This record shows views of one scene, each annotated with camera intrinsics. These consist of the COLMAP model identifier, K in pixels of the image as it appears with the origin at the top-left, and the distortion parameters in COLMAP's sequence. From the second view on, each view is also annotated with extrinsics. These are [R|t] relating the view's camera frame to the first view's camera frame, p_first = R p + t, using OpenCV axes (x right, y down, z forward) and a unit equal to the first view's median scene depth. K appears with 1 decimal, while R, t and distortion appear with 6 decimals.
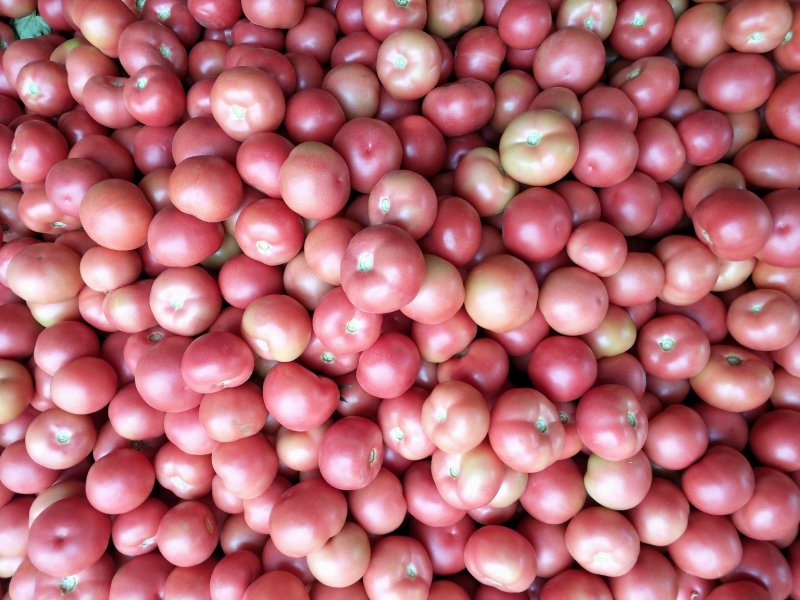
lens RADIAL K [[598.7, 0, 397.5], [0, 598.7, 282.0], [0, 0, 1]] dist [0.041161, -0.034744]
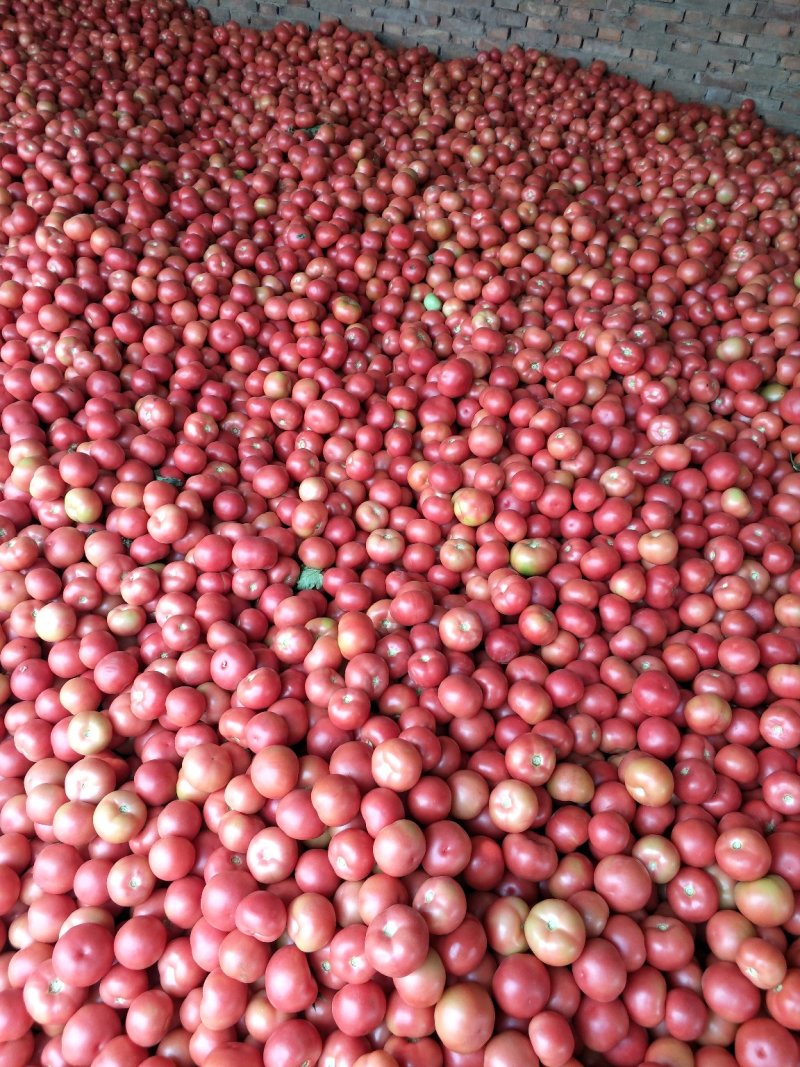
lens RADIAL K [[794.3, 0, 413.9], [0, 794.3, 532.9], [0, 0, 1]] dist [0.019132, 0.002226]
pose [[0.798733, 0.533427, -0.278355, 0.013291], [-0.598822, 0.749827, -0.281375, -0.197031], [0.058625, 0.391428, 0.918339, -0.898225]]
